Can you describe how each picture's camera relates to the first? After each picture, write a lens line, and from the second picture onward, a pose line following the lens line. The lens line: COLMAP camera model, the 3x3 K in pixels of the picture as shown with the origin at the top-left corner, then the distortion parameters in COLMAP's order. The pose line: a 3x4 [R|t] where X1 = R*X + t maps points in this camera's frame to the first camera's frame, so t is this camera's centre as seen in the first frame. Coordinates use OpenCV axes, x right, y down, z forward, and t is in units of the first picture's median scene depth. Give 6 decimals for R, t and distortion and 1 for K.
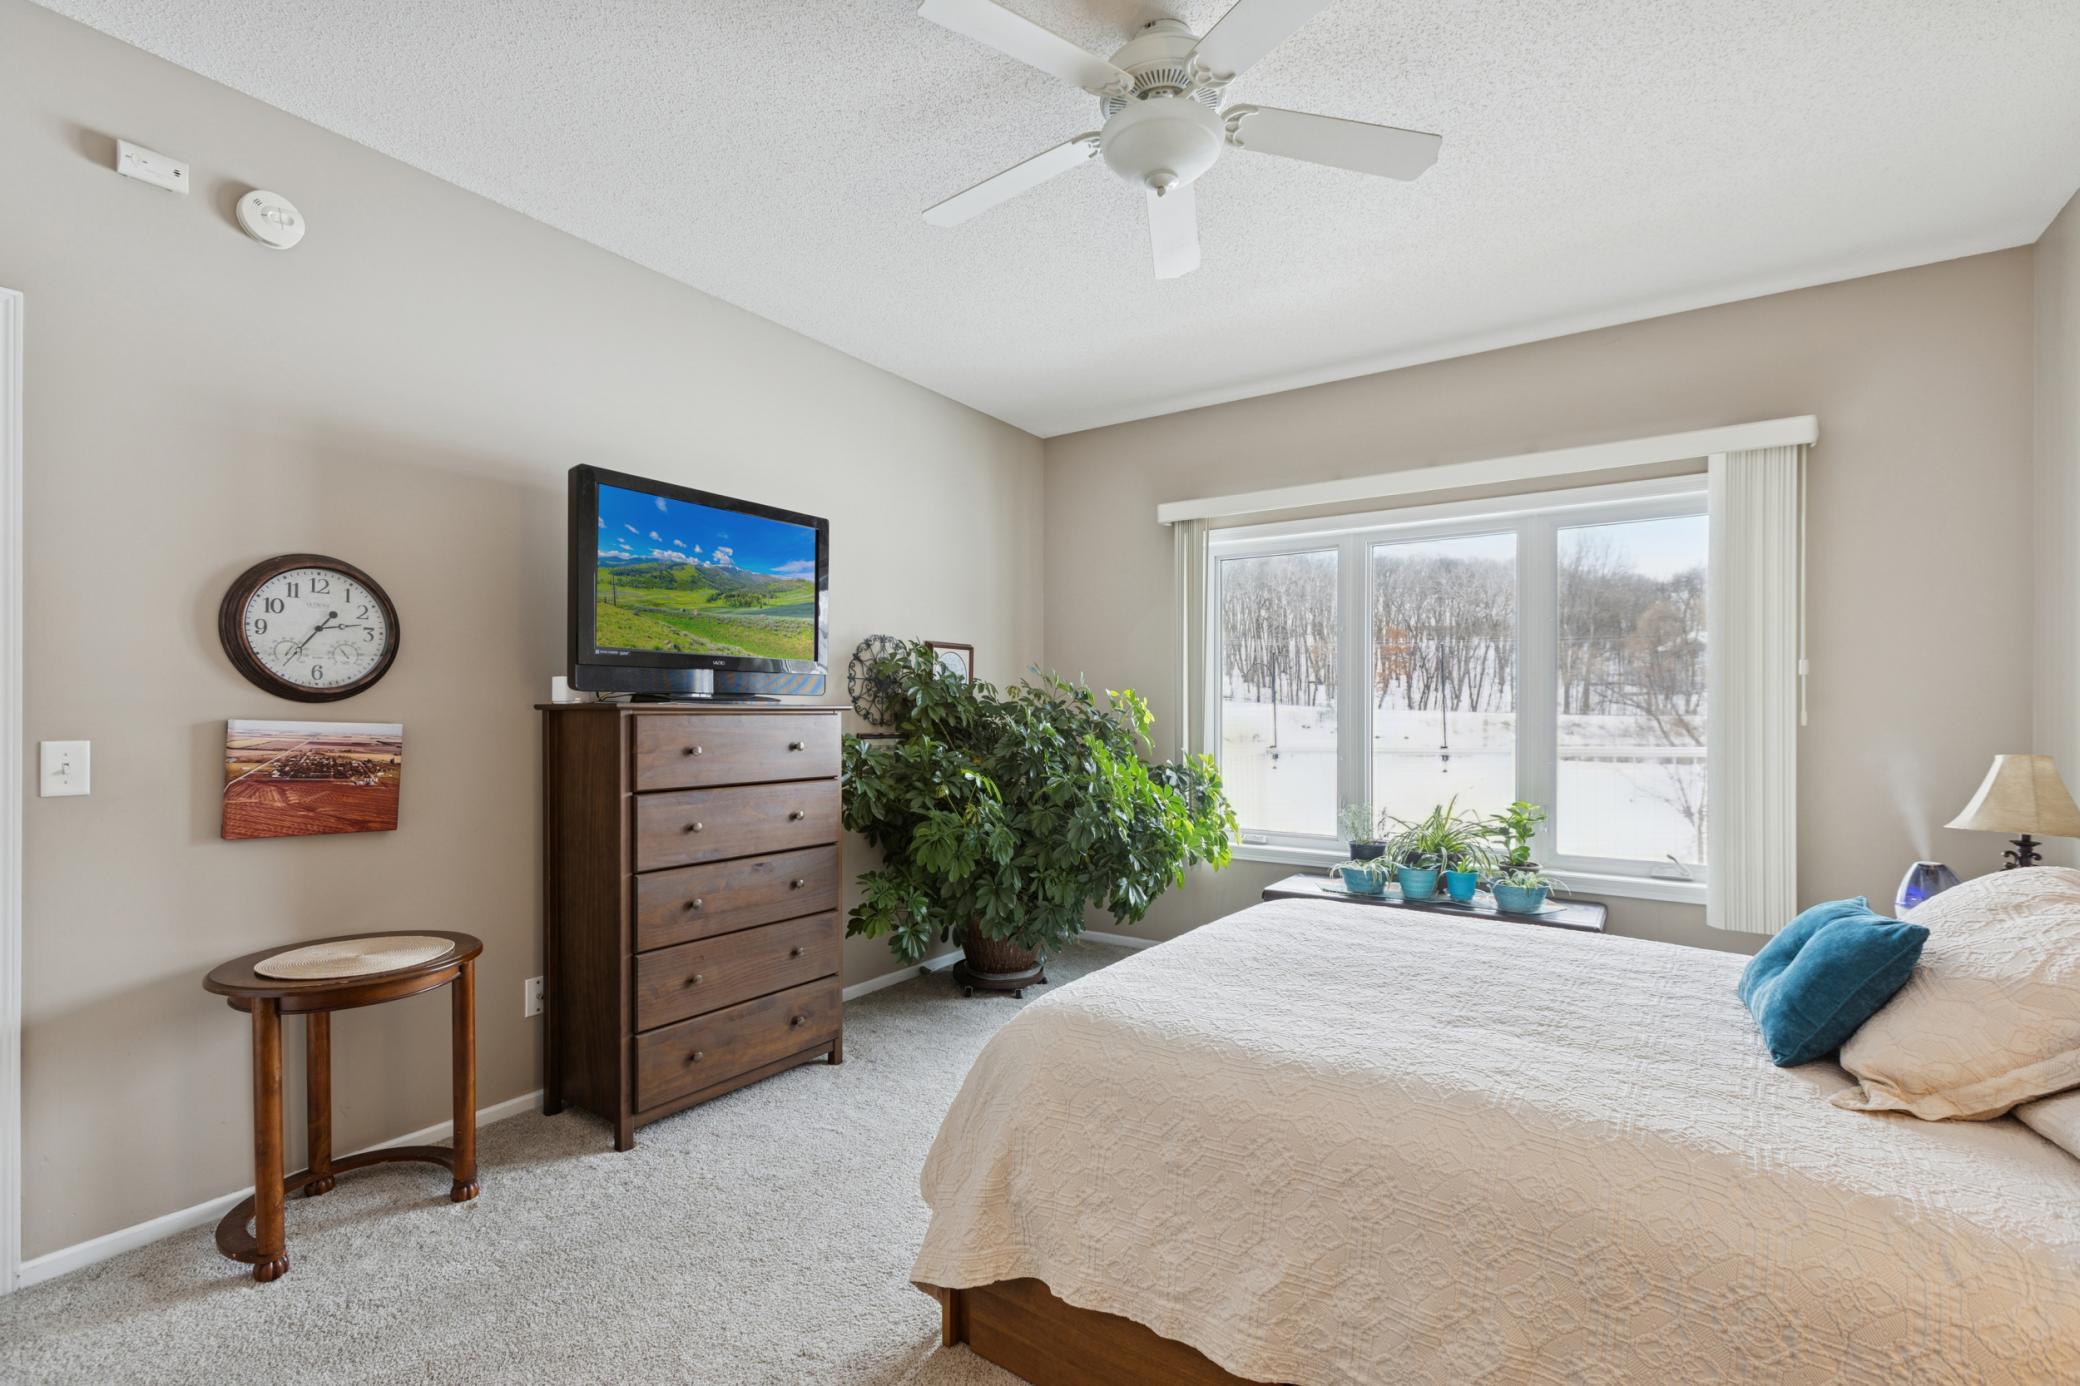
lens RADIAL K [[937.4, 0, 1042.3], [0, 937.4, 700.6], [0, 0, 1]] dist [-0.002952, -0.000957]
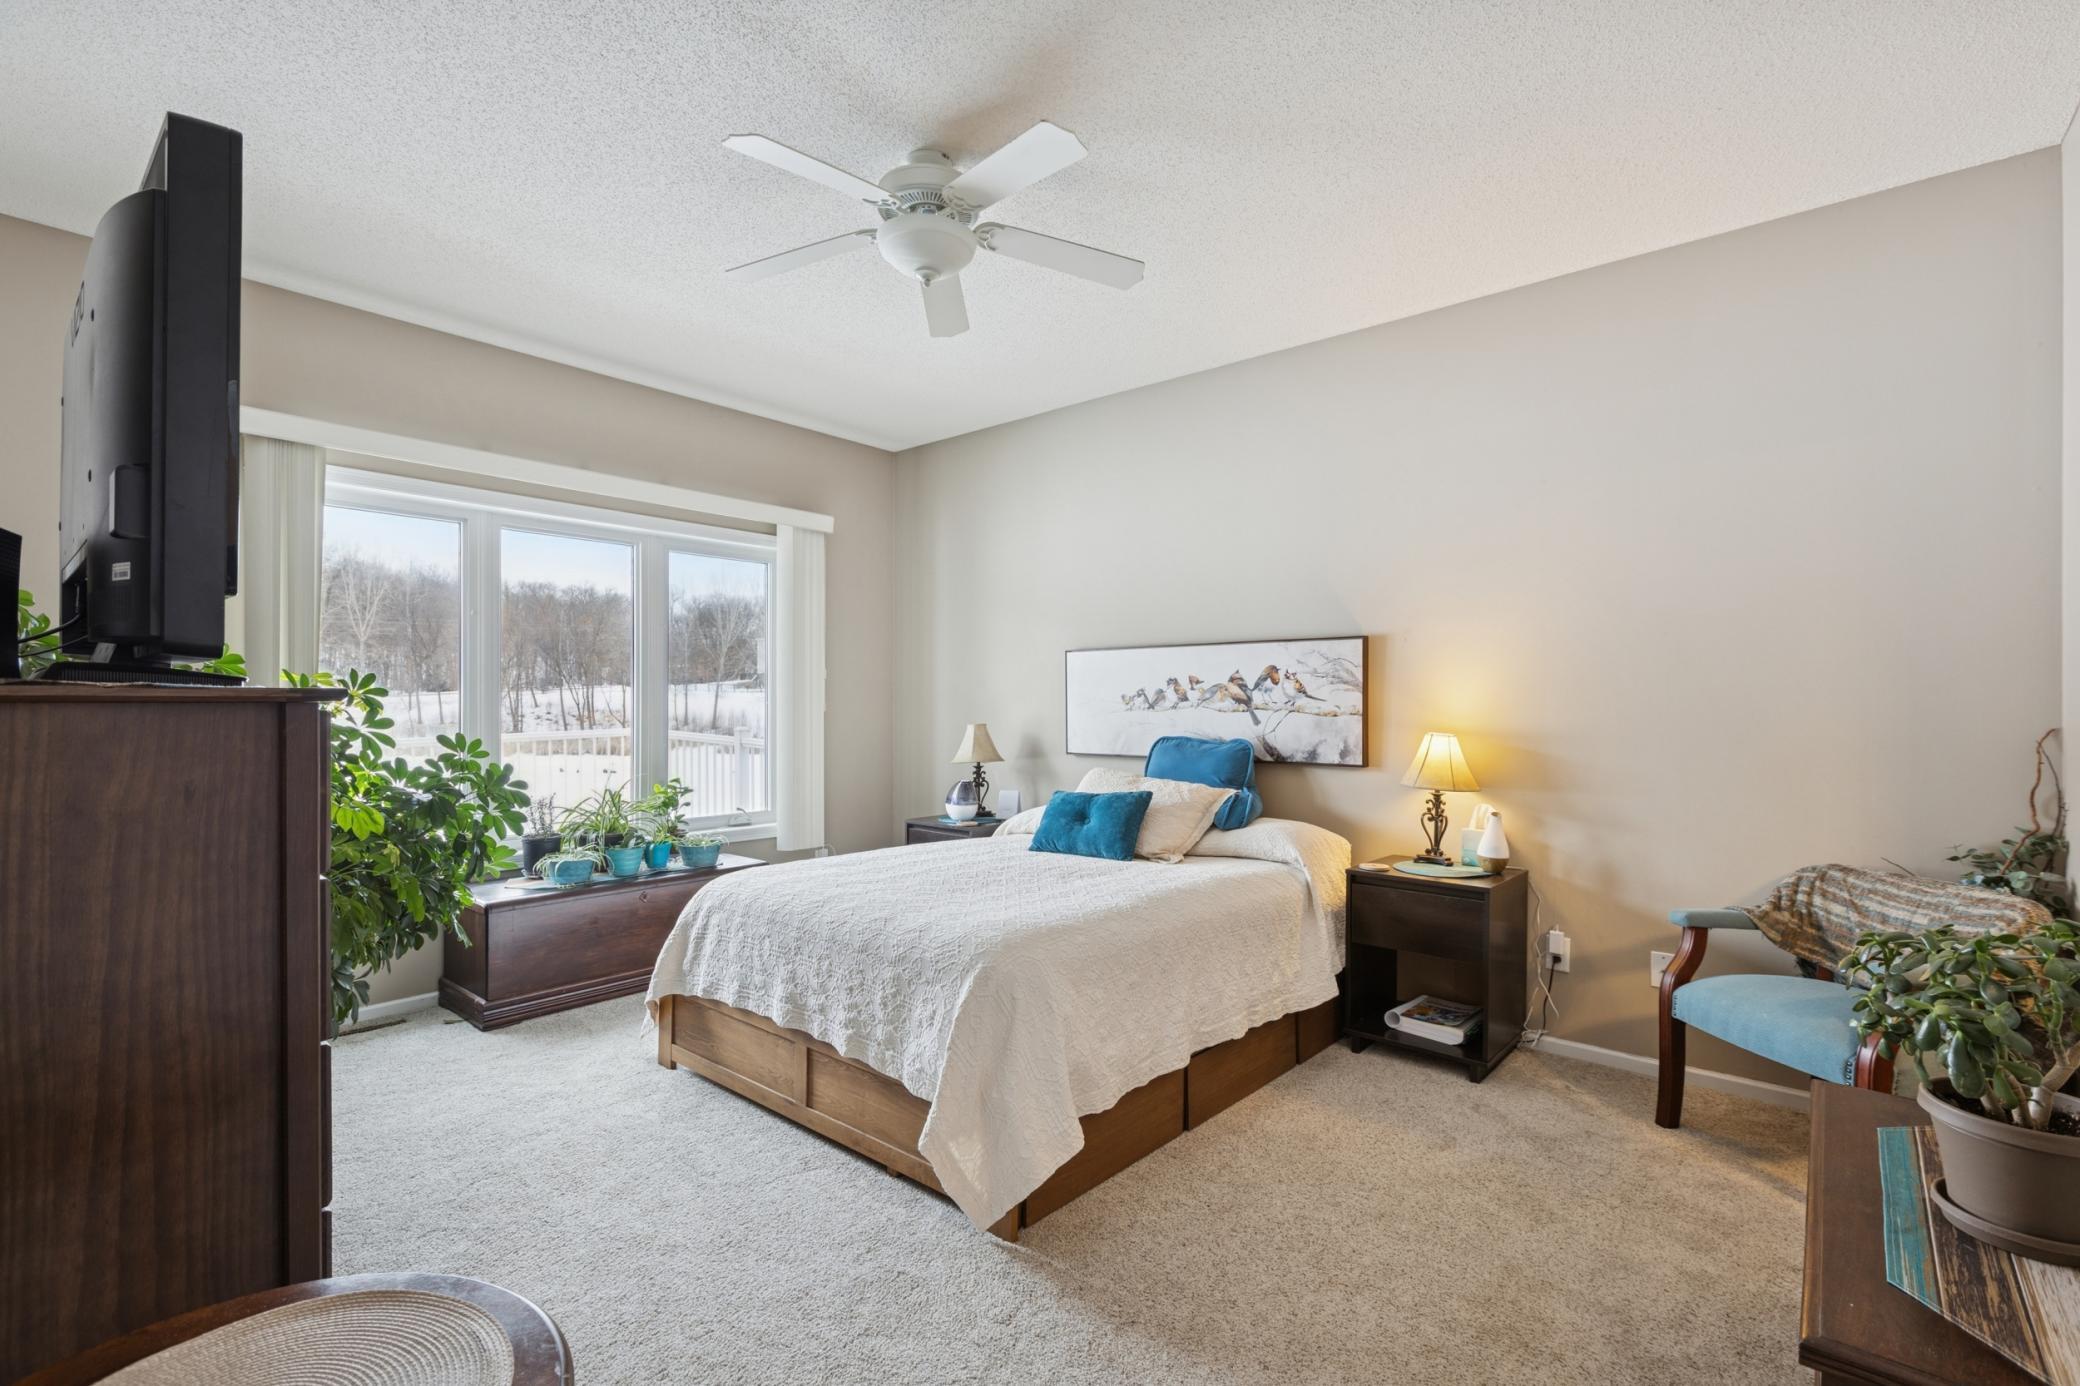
lens RADIAL K [[937.4, 0, 1042.3], [0, 937.4, 700.6], [0, 0, 1]] dist [-0.002952, -0.000957]
pose [[0.096939, 0.002825, 0.995286, -0.700006], [-0.010993, 0.999938, -0.001767, 0.005410], [-0.995230, -0.010770, 0.096964, 0.472928]]
